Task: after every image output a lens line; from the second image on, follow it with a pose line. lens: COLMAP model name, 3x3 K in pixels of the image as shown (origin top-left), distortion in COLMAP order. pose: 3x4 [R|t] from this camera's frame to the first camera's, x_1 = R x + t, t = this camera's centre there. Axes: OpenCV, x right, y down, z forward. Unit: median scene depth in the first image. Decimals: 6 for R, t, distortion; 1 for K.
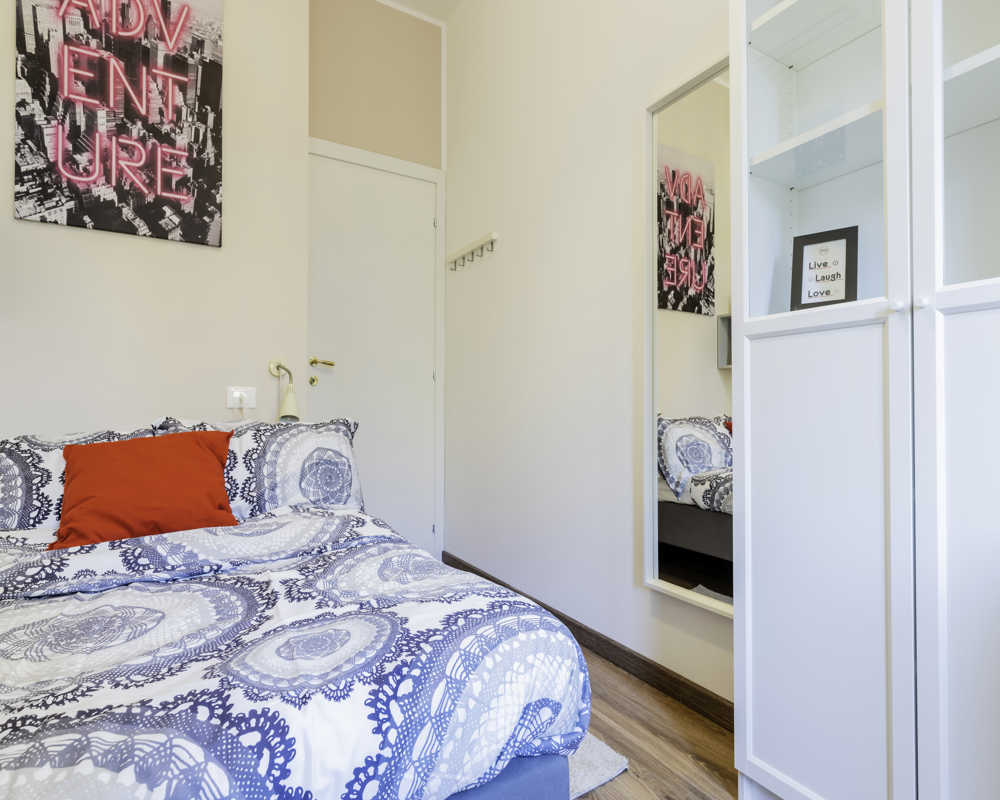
lens RADIAL K [[528.6, 0, 496.3], [0, 528.6, 403.2], [0, 0, 1]] dist [-0.000374, 0.001118]
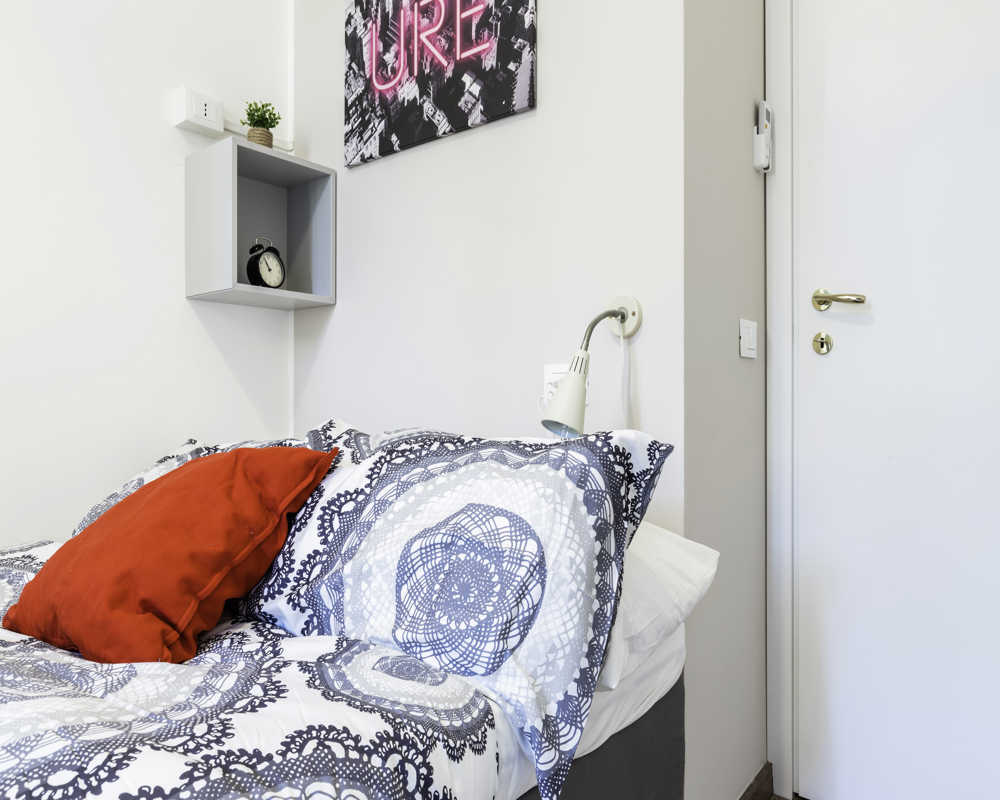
lens RADIAL K [[680.9, 0, 500.0], [0, 680.9, 400.0], [0, 0, 1]] dist [0.055839, -0.084784]
pose [[0.359979, -0.004008, -0.932952, 0.141364], [0.010530, 0.999945, -0.000233, 0.006183], [0.932901, -0.009741, 0.360002, 0.814120]]
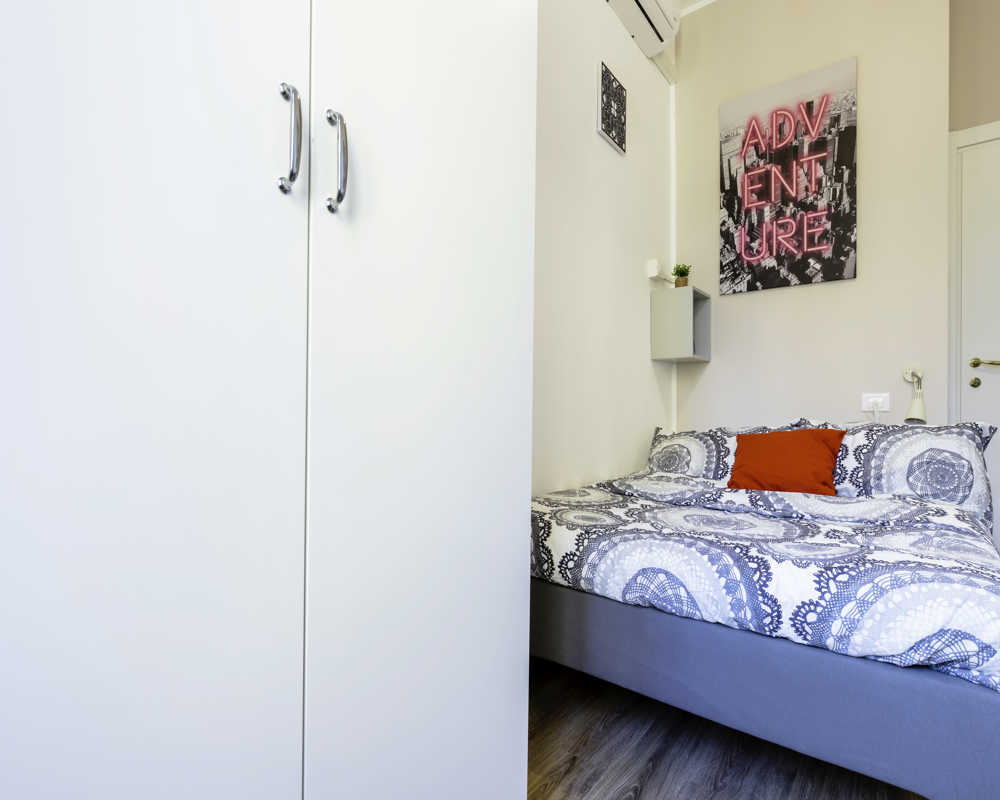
lens RADIAL K [[522.5, 0, 496.1], [0, 522.5, 407.7], [0, 0, 1]] dist [0.001444, -0.000124]
pose [[0.356834, -0.001445, -0.934167, 0.343026], [0.008722, 0.999960, 0.001785, -0.009575], [0.934127, -0.008785, 0.356832, -0.222005]]
